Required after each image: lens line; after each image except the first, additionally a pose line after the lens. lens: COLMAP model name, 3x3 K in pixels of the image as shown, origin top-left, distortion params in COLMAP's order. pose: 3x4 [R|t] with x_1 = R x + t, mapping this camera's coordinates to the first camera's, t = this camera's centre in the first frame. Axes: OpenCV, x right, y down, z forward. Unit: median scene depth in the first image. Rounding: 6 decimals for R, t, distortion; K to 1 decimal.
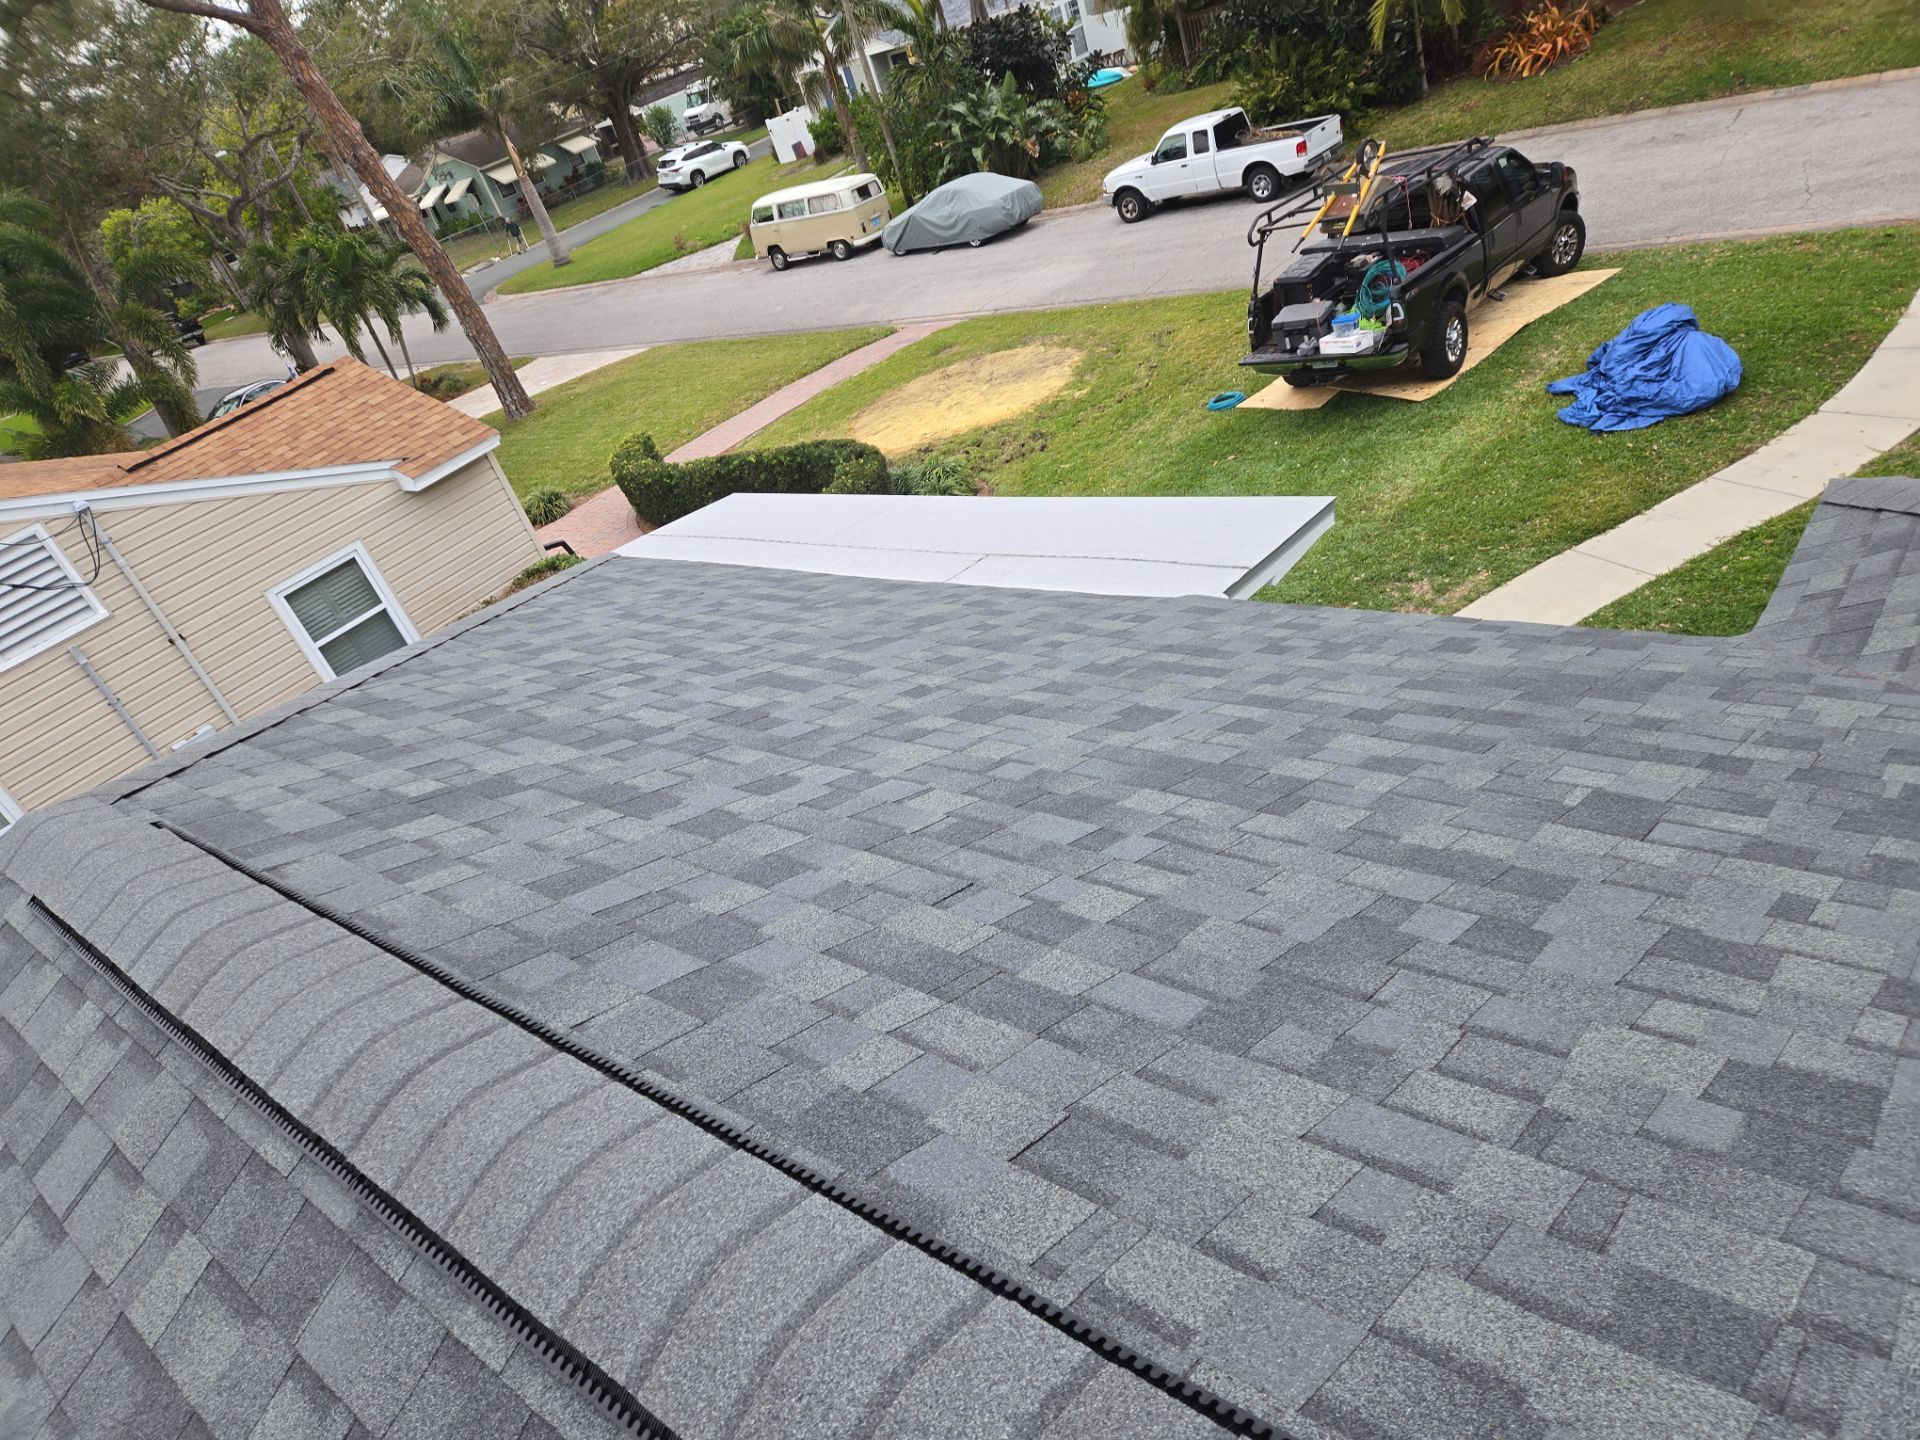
lens RADIAL K [[1283.7, 0, 957.0], [0, 1283.7, 726.0], [0, 0, 1]] dist [0.082179, -0.064279]
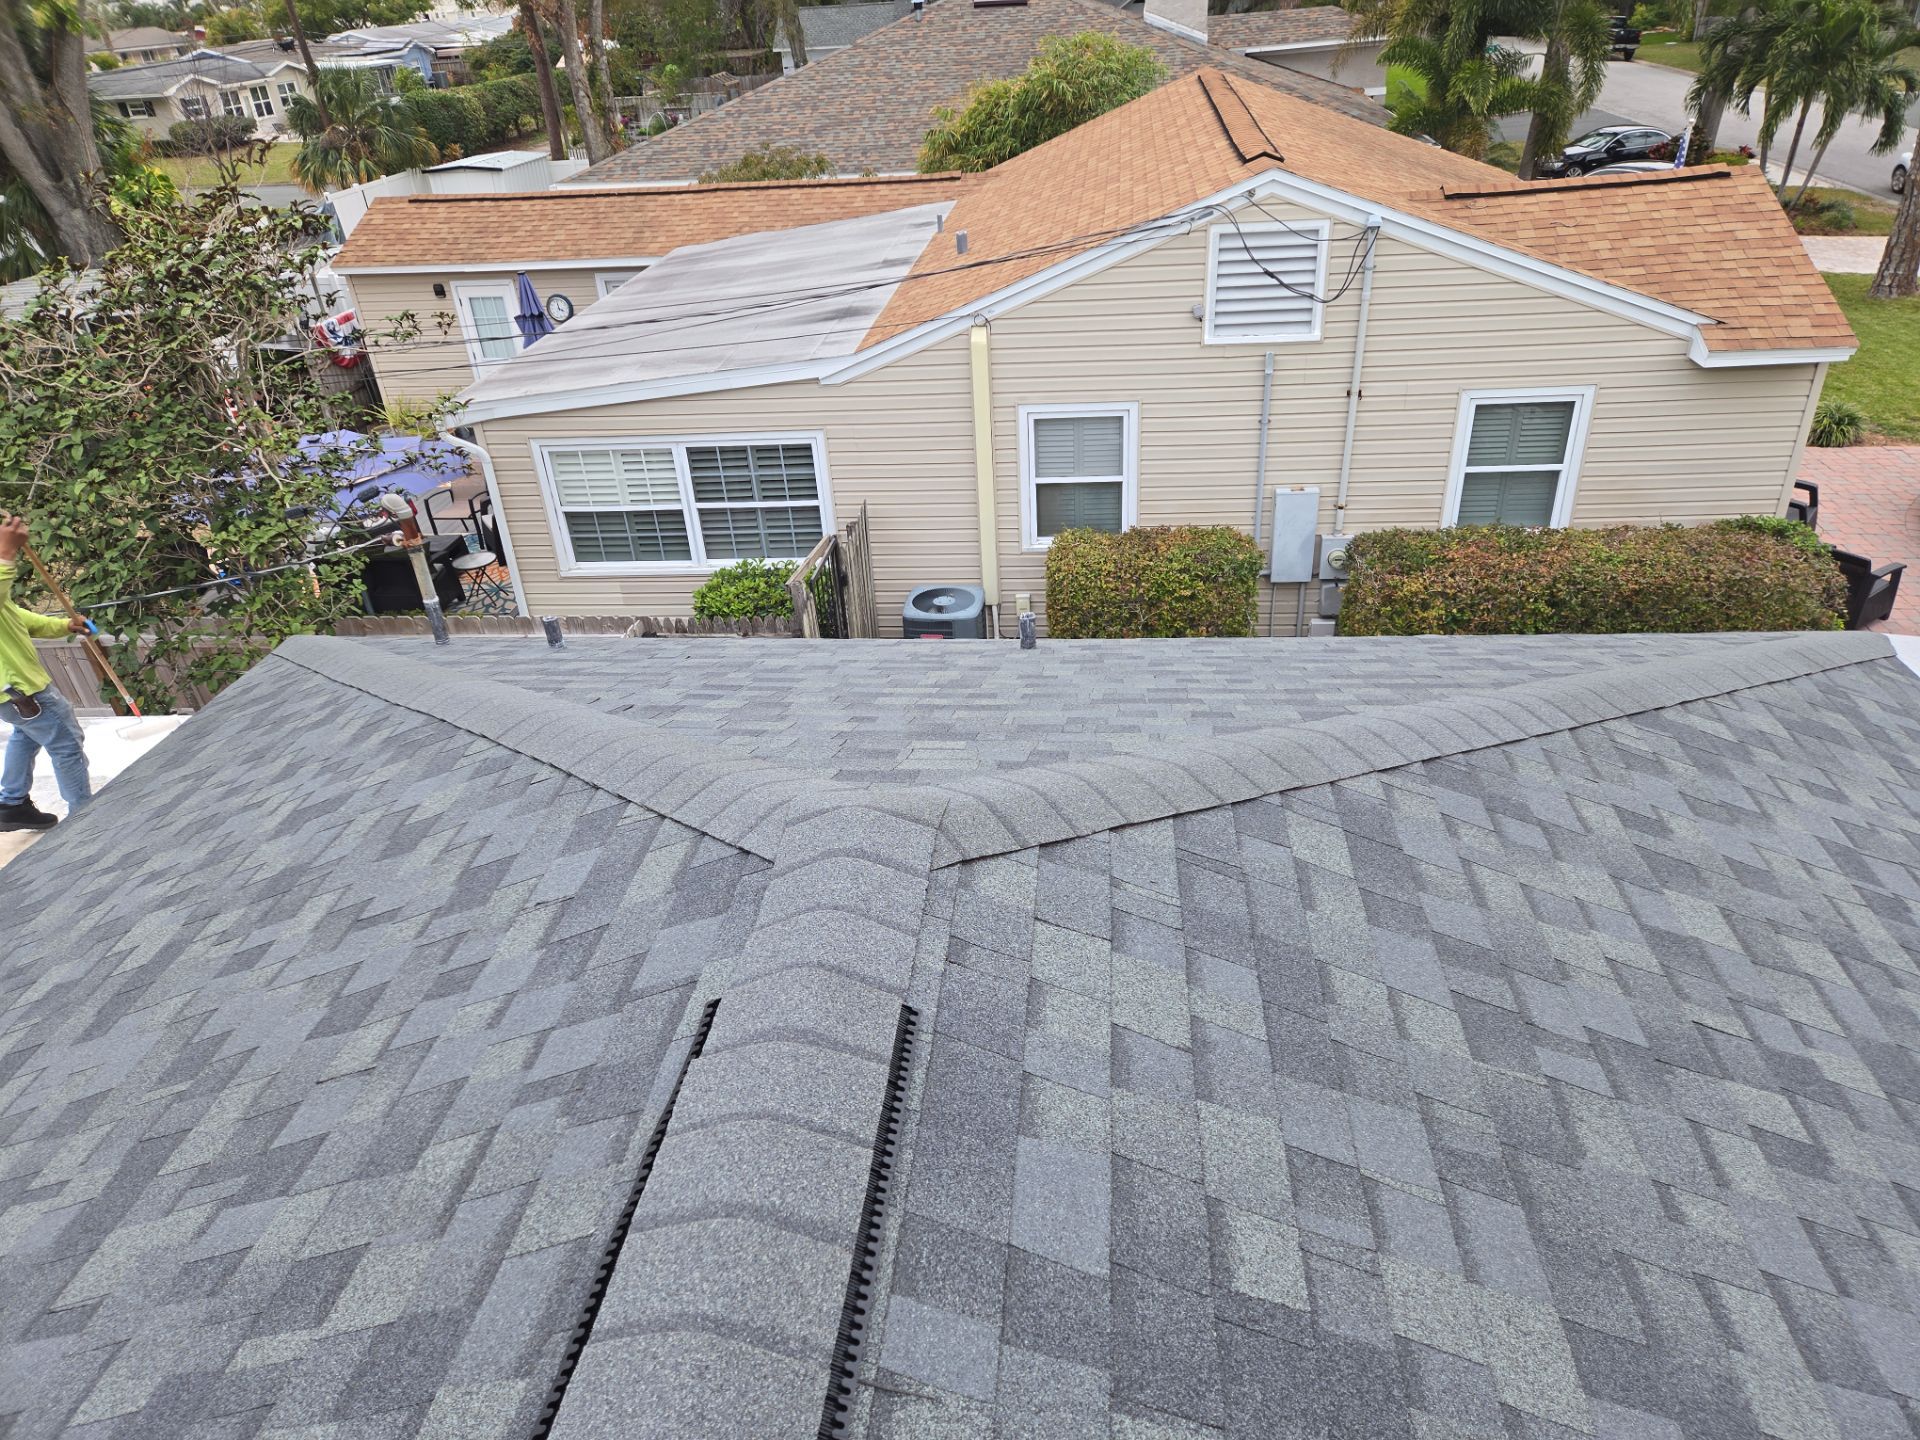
lens RADIAL K [[1283.7, 0, 957.1], [0, 1283.7, 729.4], [0, 0, 1]] dist [0.082179, -0.064279]
pose [[0.543170, 0.638336, -0.545430, -0.089204], [-0.532590, 0.764141, 0.363918, -0.062524], [0.649087, 0.092821, 0.755030, 0.137320]]
